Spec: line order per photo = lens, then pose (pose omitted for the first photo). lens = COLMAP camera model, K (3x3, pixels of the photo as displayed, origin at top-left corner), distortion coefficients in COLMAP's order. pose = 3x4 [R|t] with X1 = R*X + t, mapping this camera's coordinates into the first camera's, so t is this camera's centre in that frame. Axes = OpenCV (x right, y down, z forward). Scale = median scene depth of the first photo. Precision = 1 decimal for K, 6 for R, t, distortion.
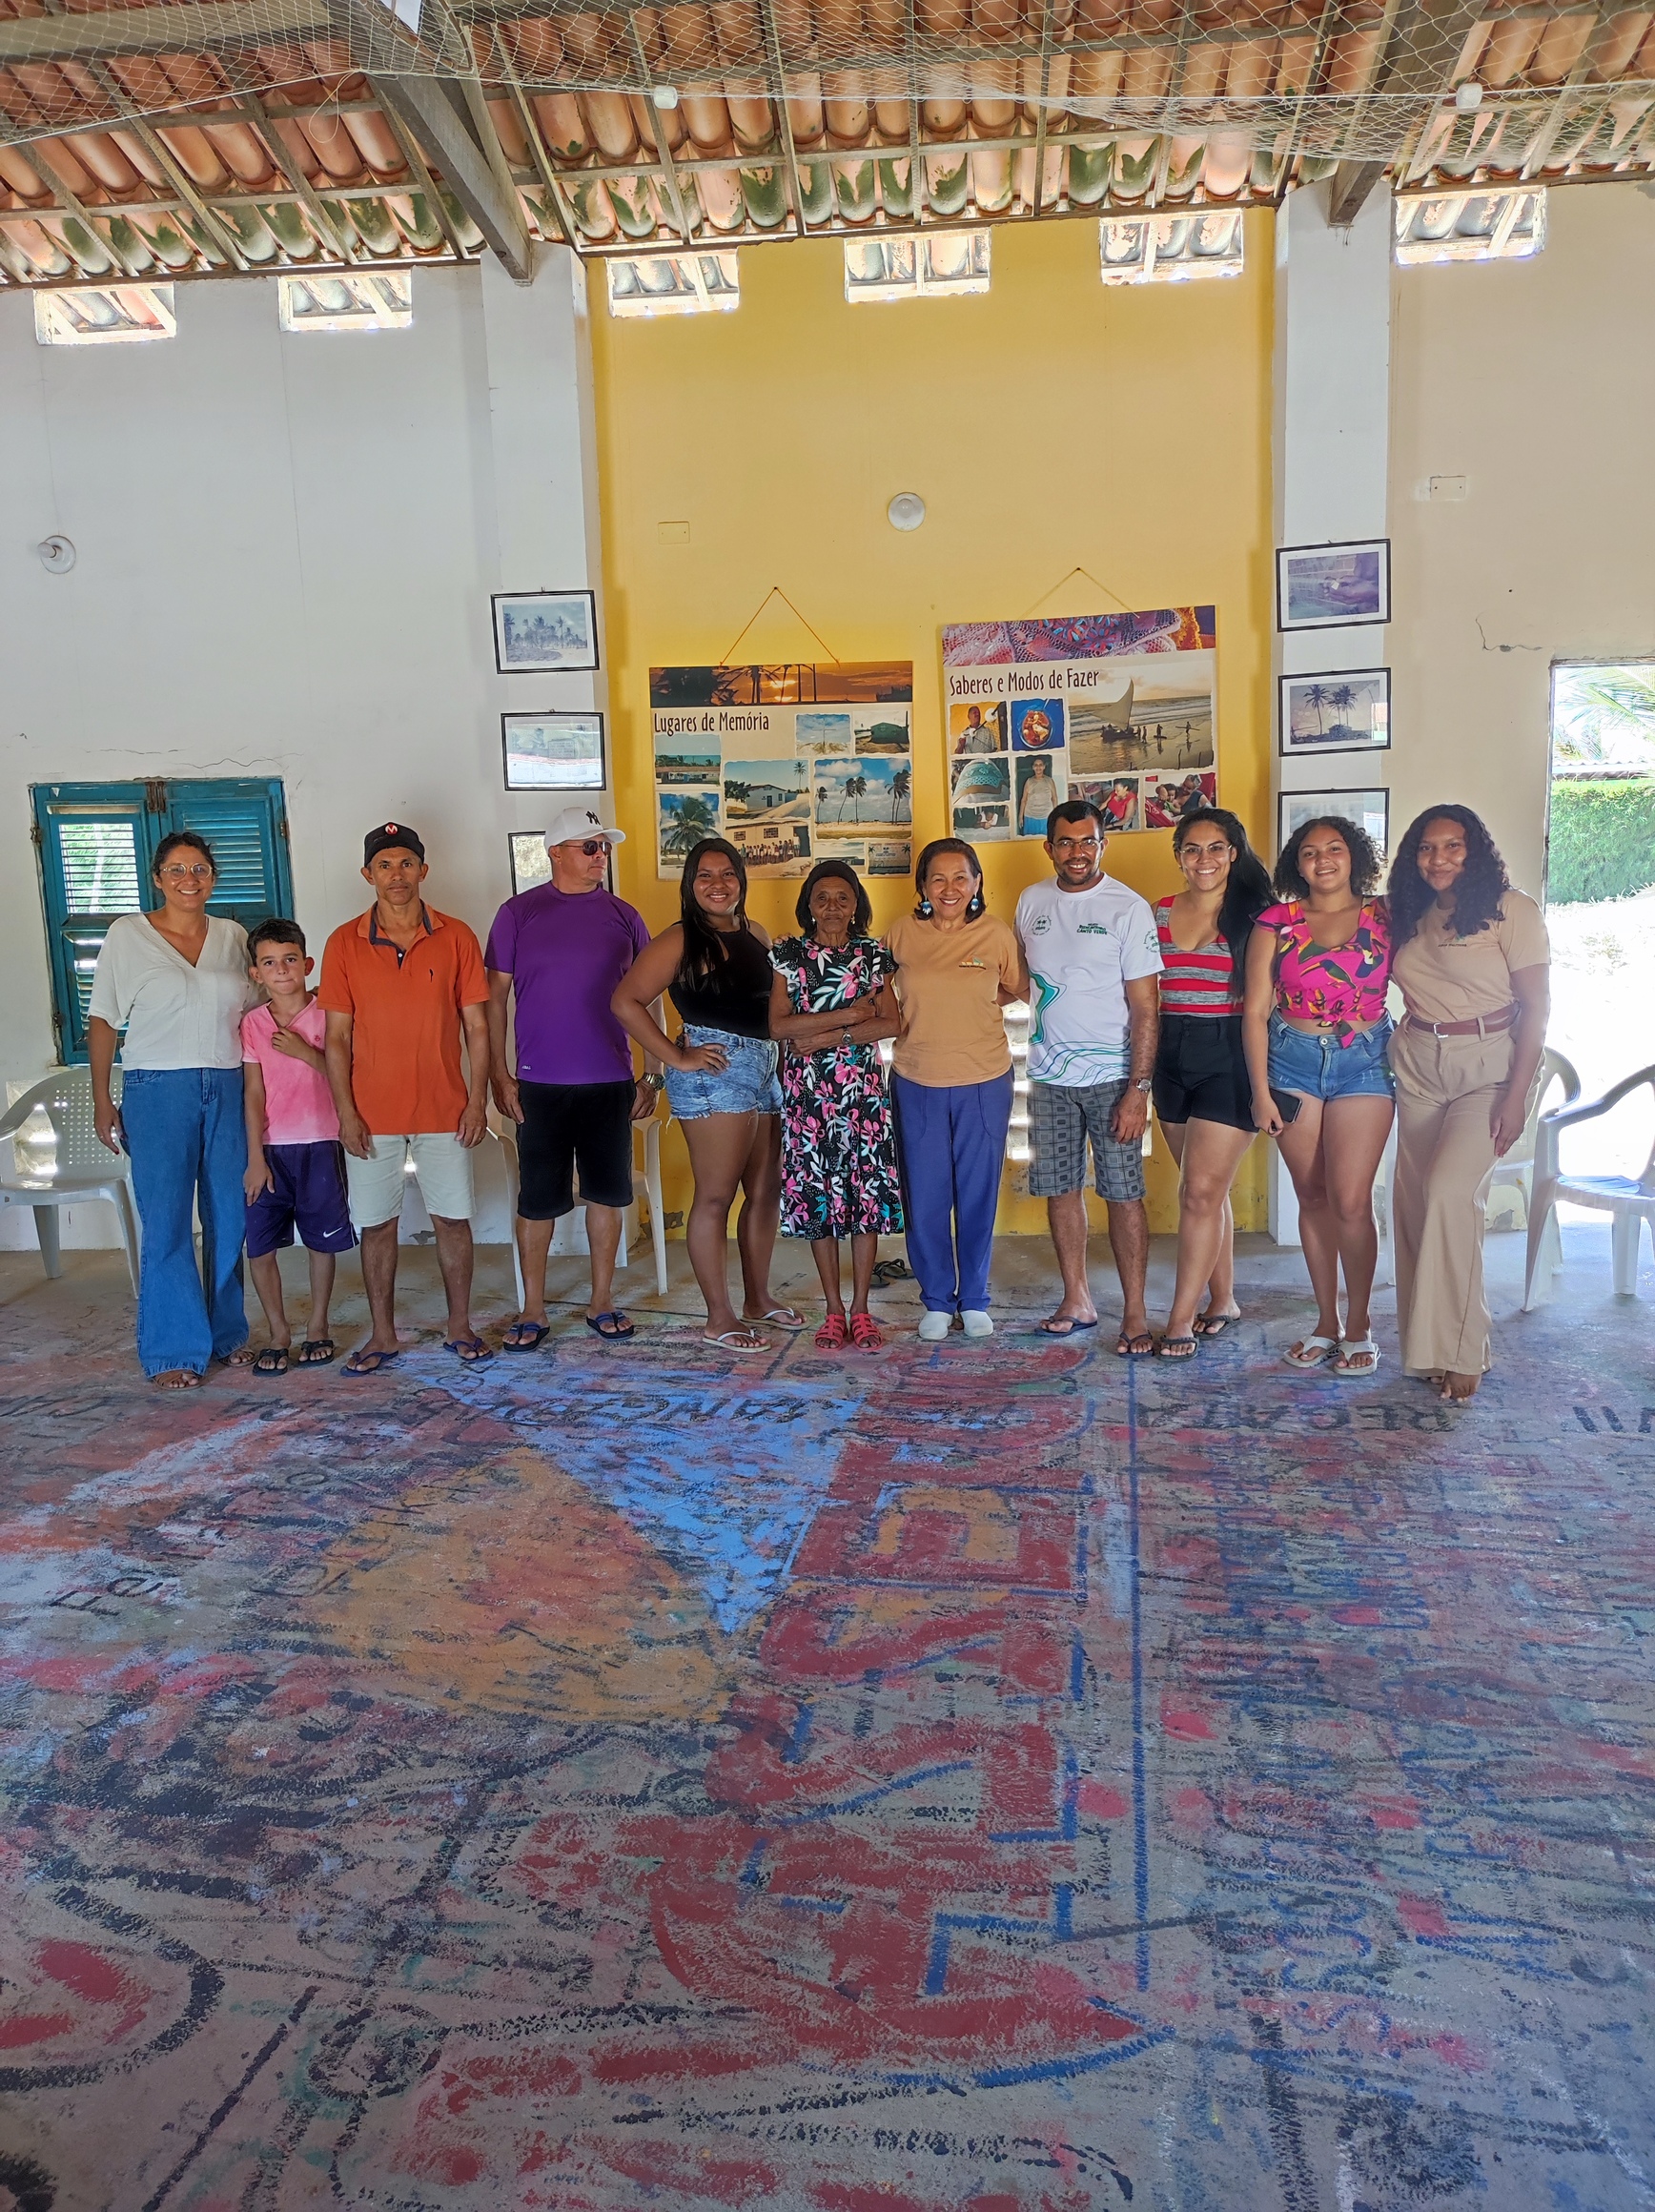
lens RADIAL K [[1633.1, 0, 826.8], [0, 1633.1, 1104.4], [0, 0, 1]] dist [0.027147, -0.018732]
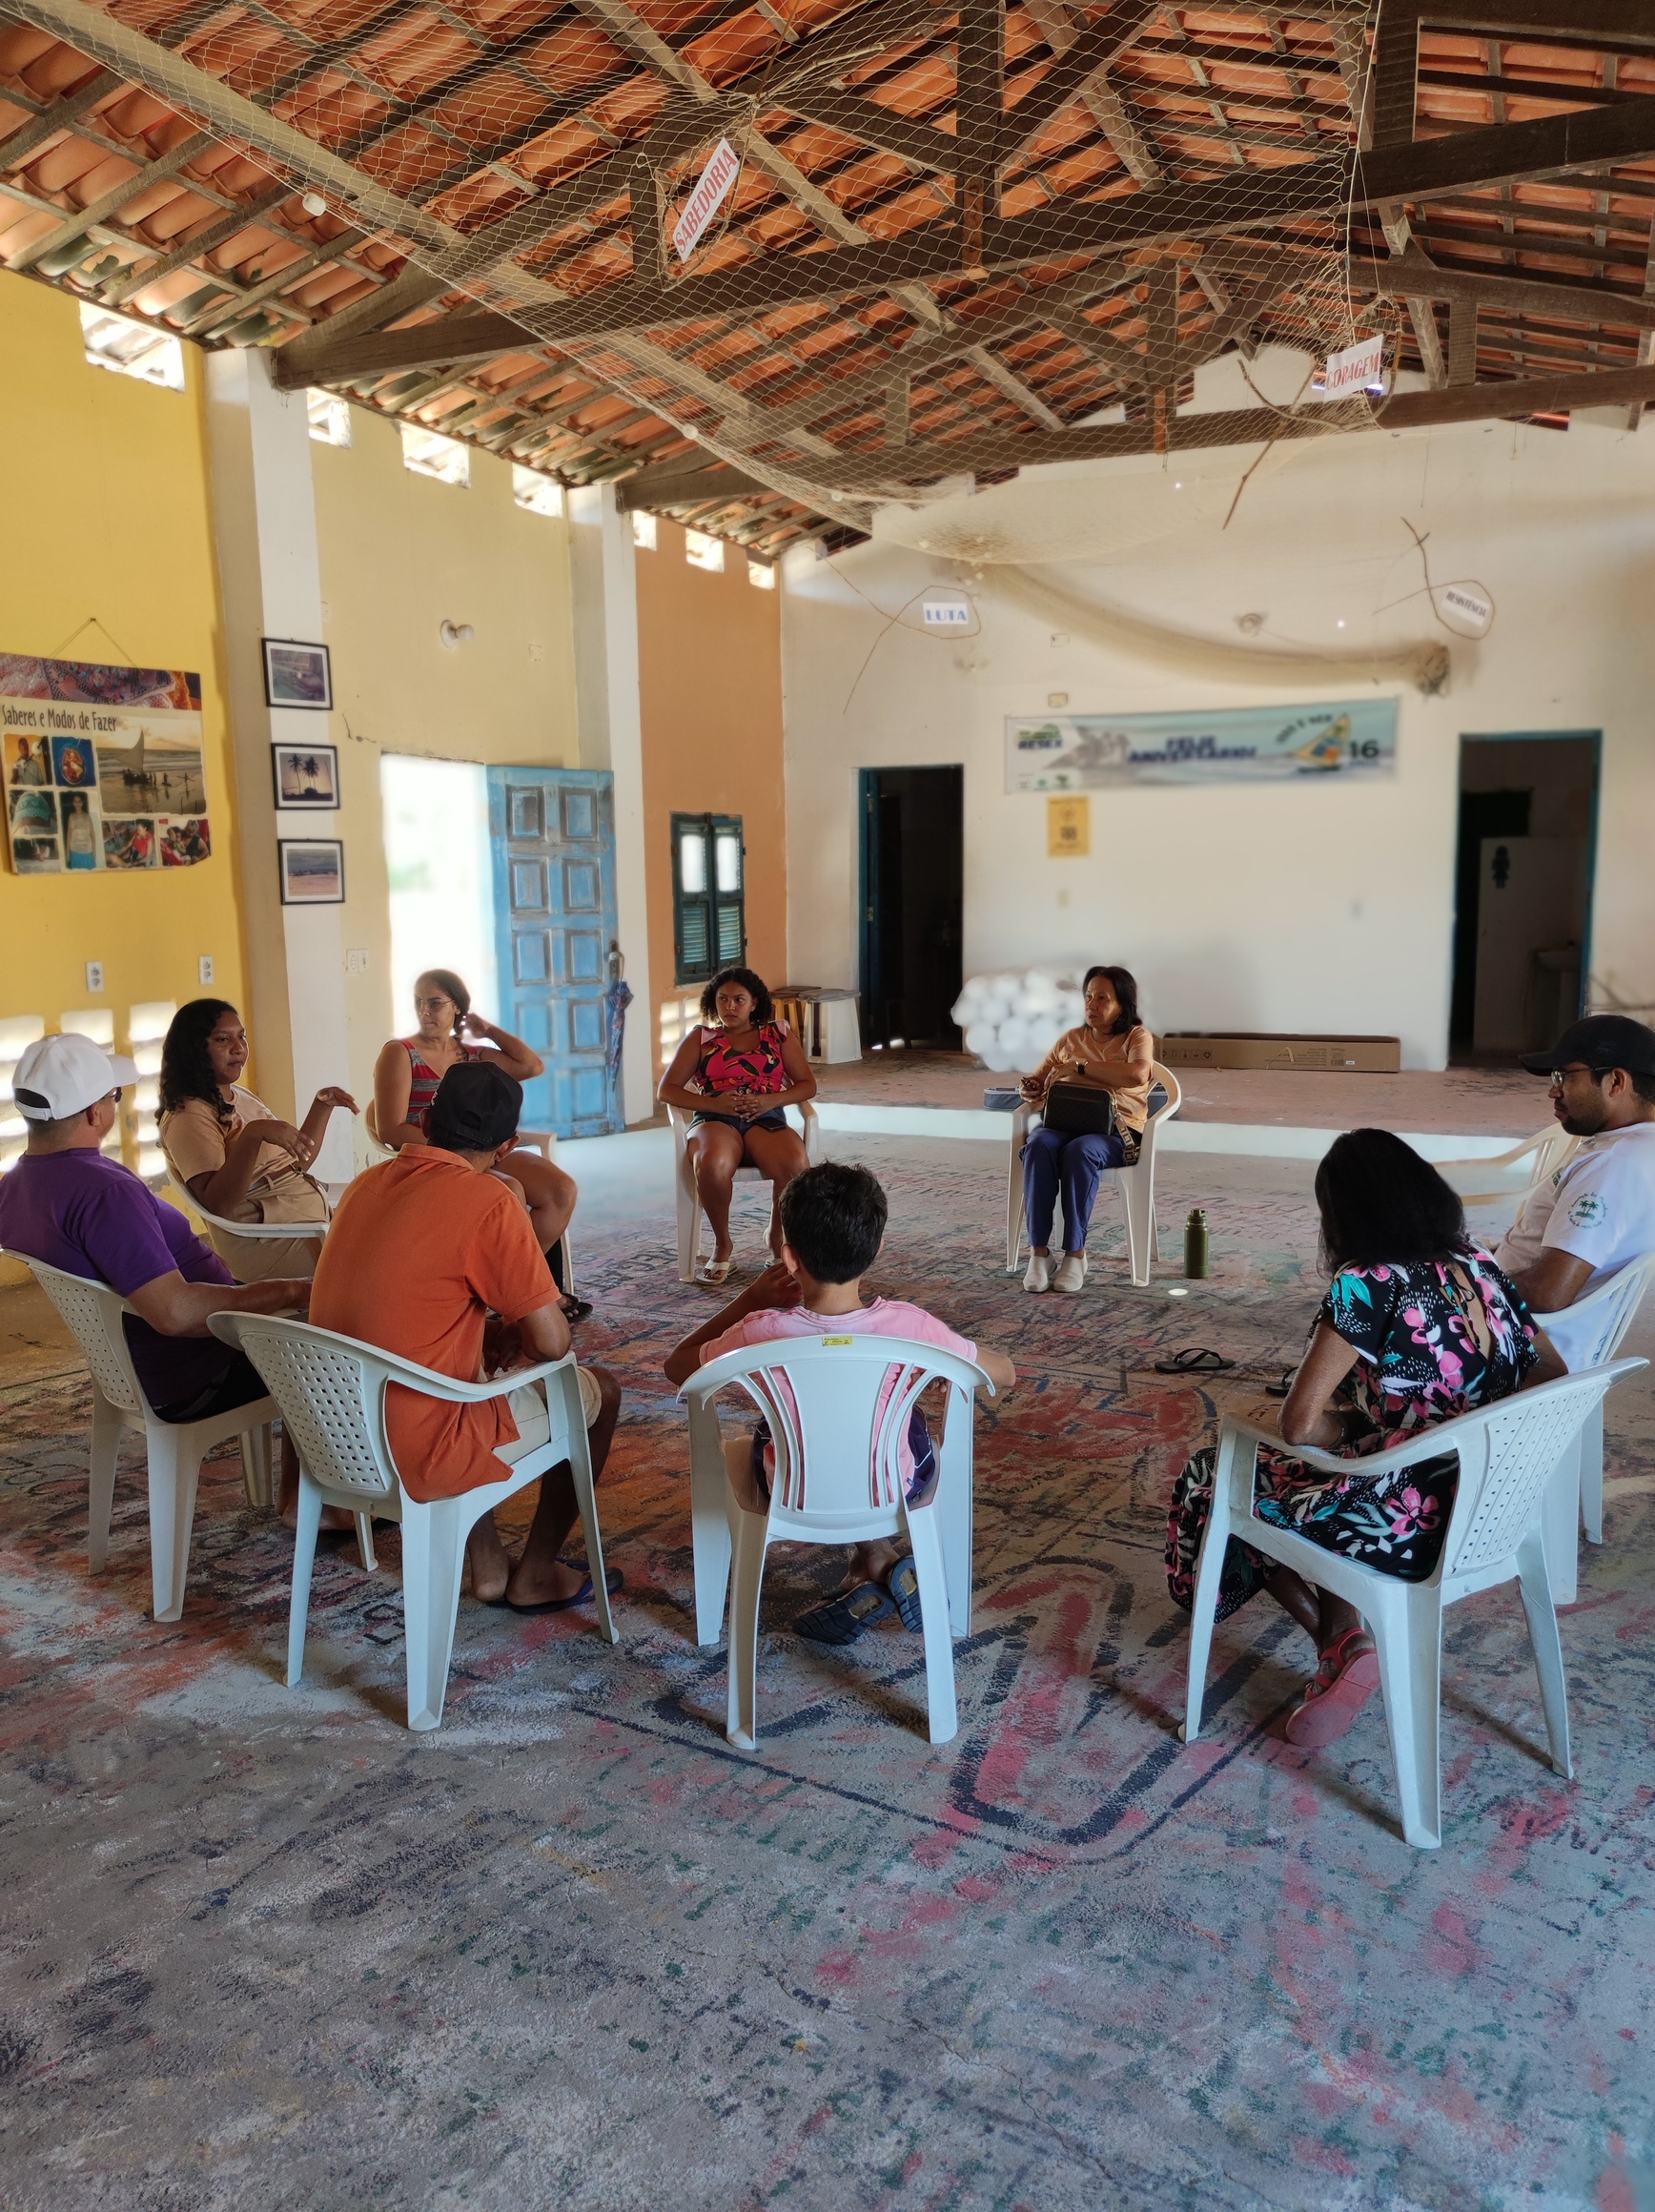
lens RADIAL K [[1633.1, 0, 834.2], [0, 1633.1, 1101.2], [0, 0, 1]] dist [0.027147, -0.018732]
pose [[0.317381, -0.105903, 0.942366, -0.716953], [0.147302, 0.987188, 0.061330, -0.014011], [-0.936788, 0.119347, 0.328915, 0.235721]]
